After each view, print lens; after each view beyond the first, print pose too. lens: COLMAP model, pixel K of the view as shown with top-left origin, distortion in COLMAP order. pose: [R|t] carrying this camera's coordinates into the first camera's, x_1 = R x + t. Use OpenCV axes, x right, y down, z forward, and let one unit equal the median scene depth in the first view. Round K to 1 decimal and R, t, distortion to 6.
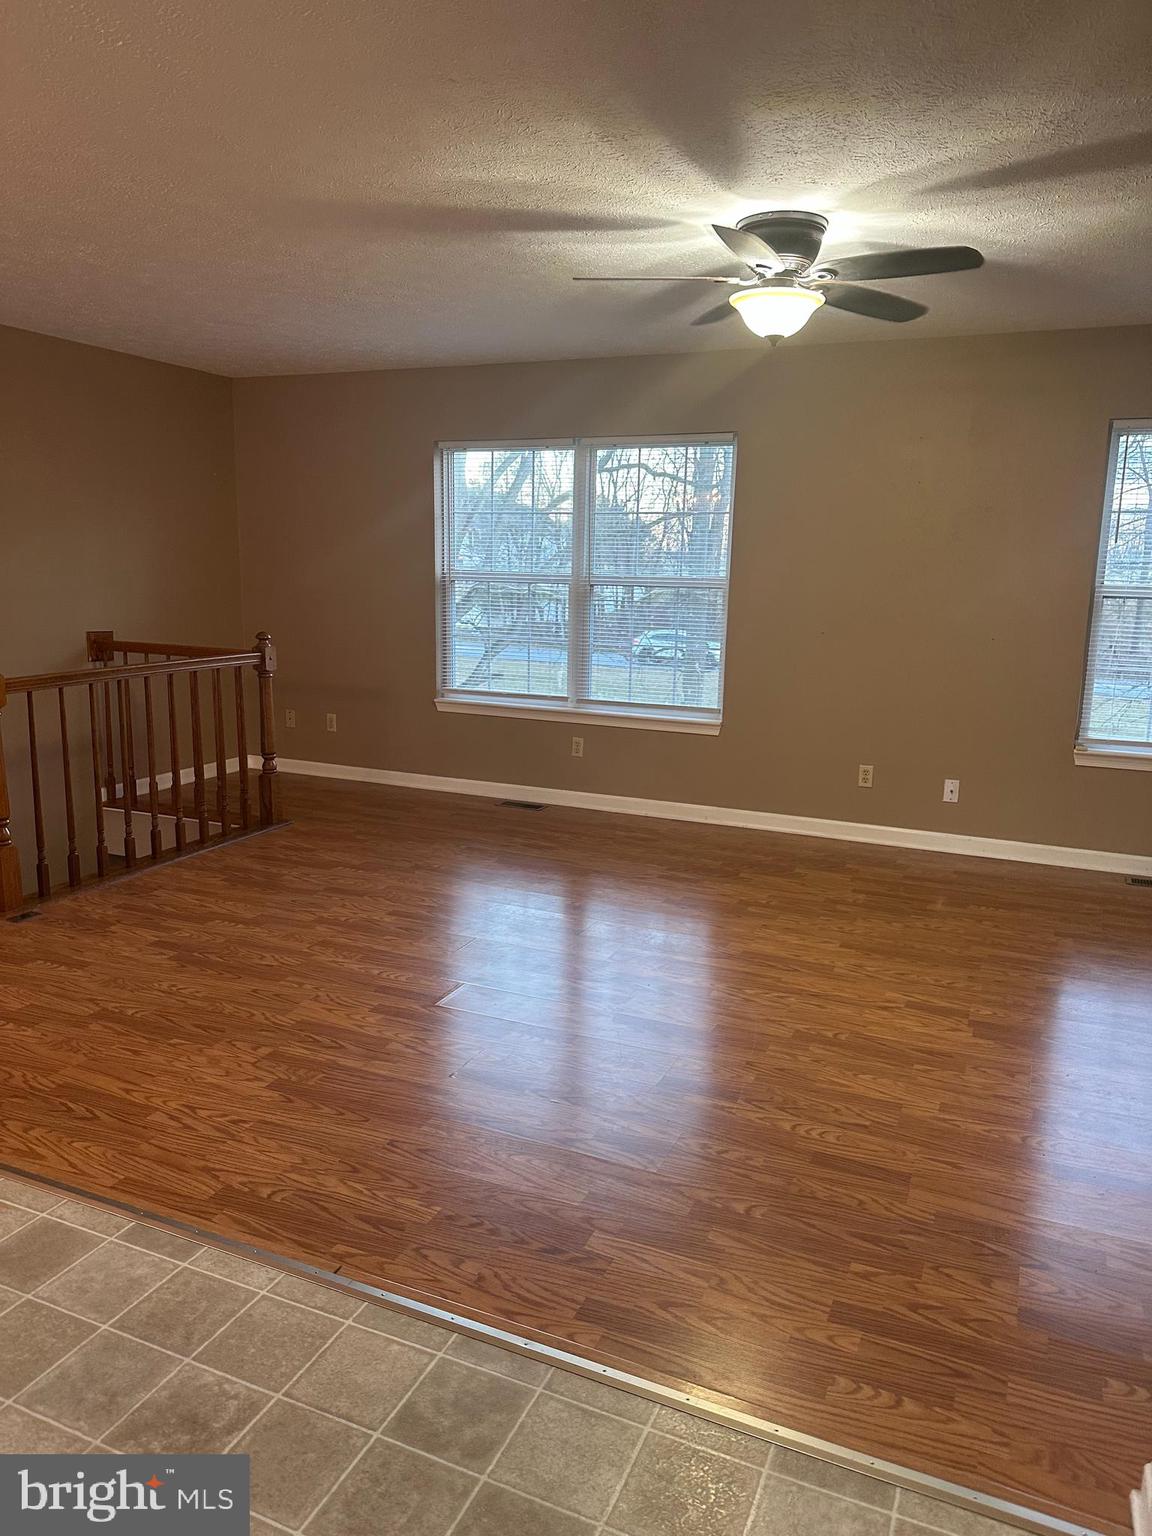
lens RADIAL K [[1079.2, 0, 558.0], [0, 1079.2, 767.2], [0, 0, 1]] dist [0.073903, -0.125852]
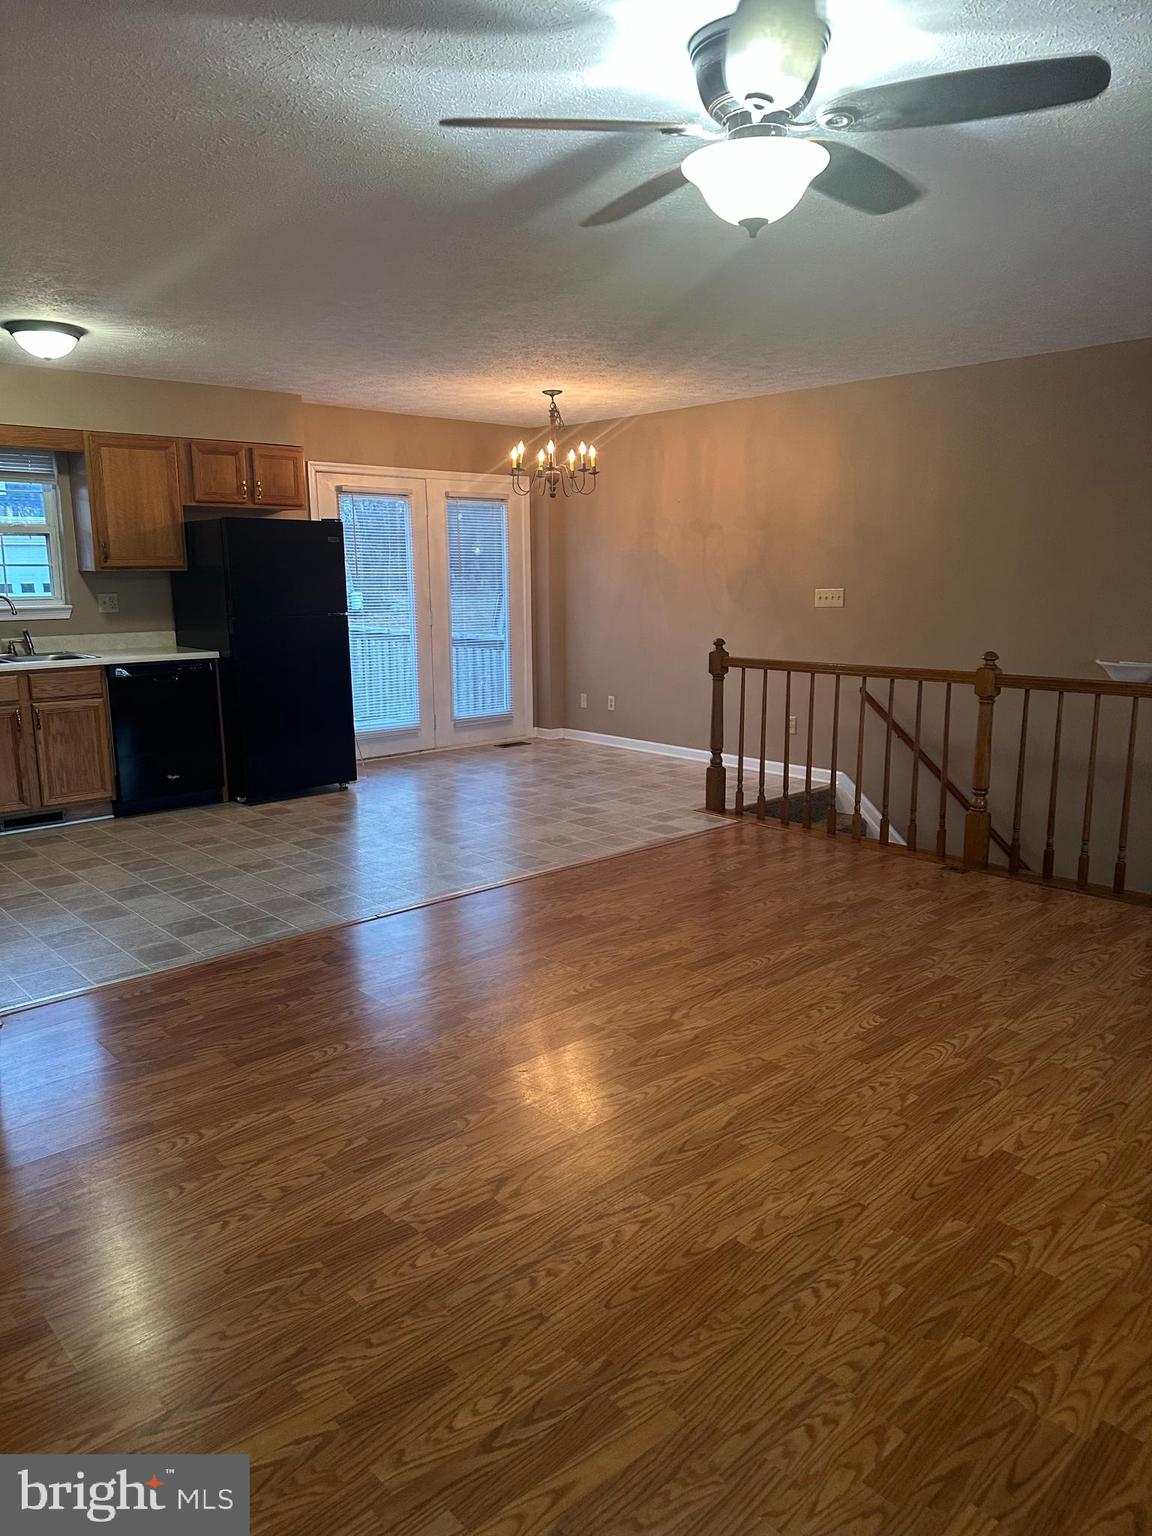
lens RADIAL K [[1074.5, 0, 581.3], [0, 1074.5, 768.1], [0, 0, 1]] dist [0.097452, -0.123106]
pose [[-0.399678, 0.157362, -0.903047, 1.009542], [-0.171801, 0.954838, 0.242424, -0.258404], [0.900412, 0.252036, -0.354593, 1.398097]]
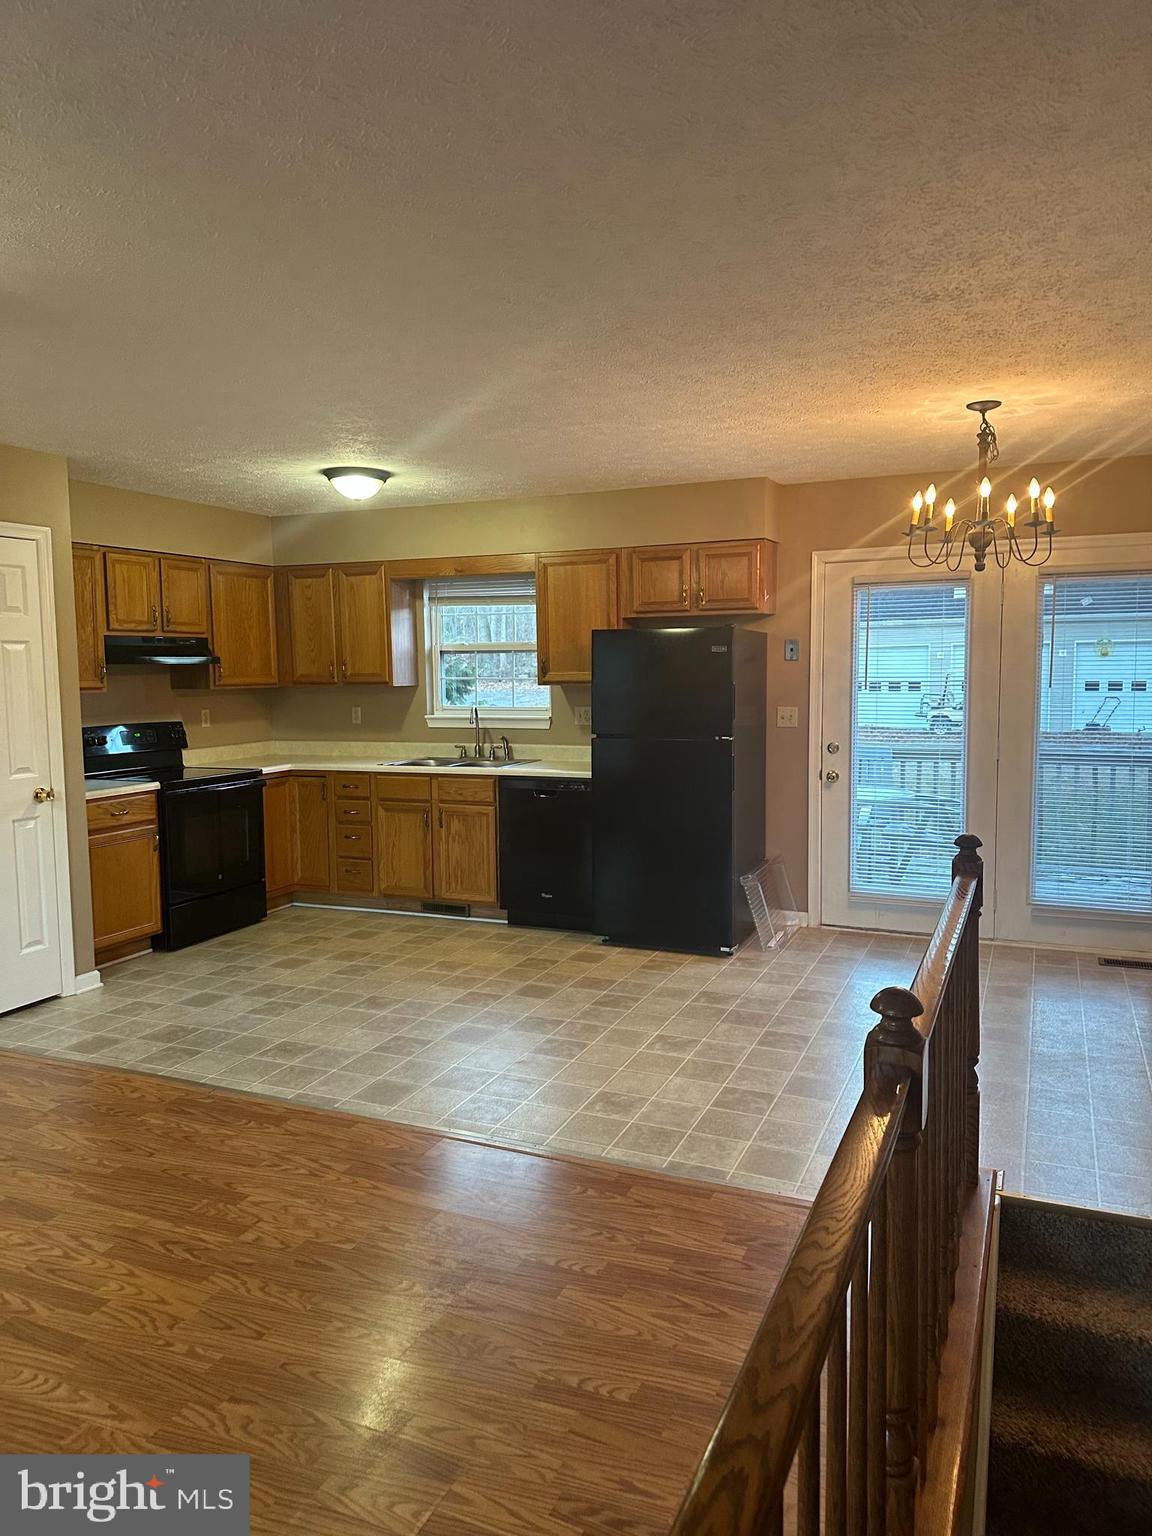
lens RADIAL K [[1074.5, 0, 581.3], [0, 1074.5, 768.1], [0, 0, 1]] dist [0.097452, -0.123106]
pose [[-0.999783, -0.004537, -0.020333, -0.536260], [-0.010068, 0.959678, 0.280920, -0.388399], [0.018238, 0.281064, -0.959516, 1.799265]]
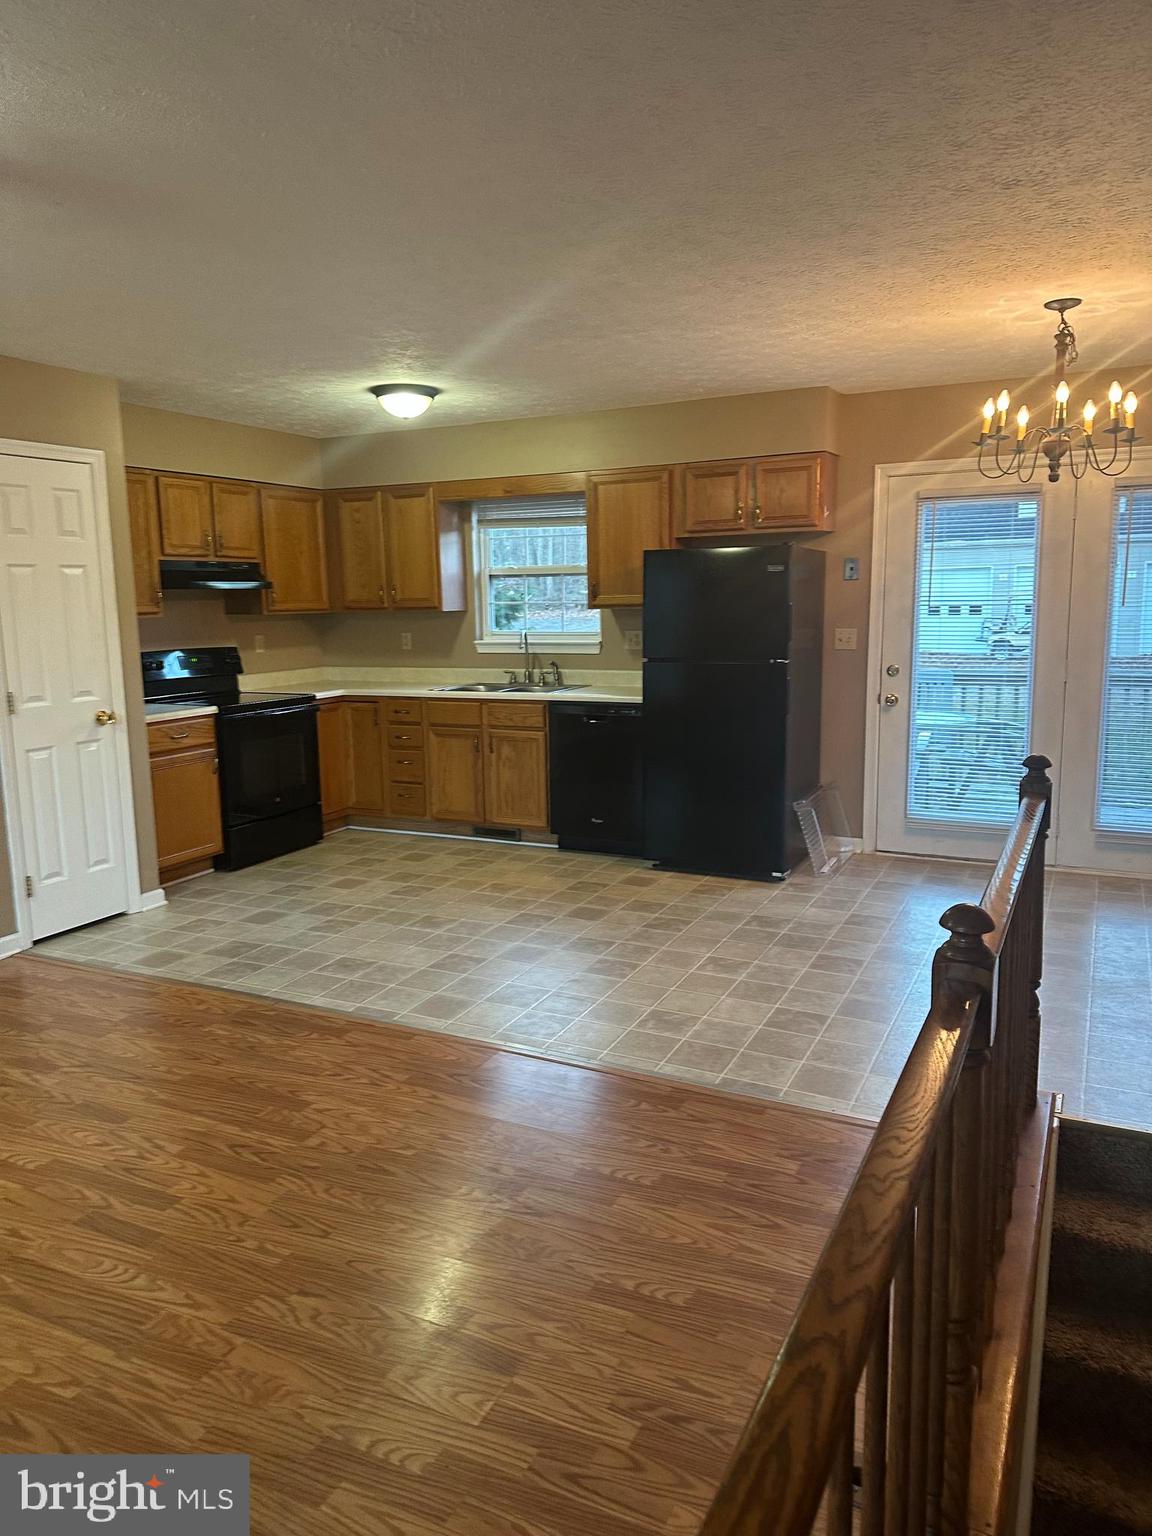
lens RADIAL K [[1073.9, 0, 569.9], [0, 1073.9, 769.8], [0, 0, 1]] dist [0.115024, -0.162326]
pose [[-0.999423, -0.006160, 0.033412, -0.529642], [0.005745, 0.938618, 0.344910, -0.378016], [-0.033486, 0.344902, -0.938041, 1.793742]]
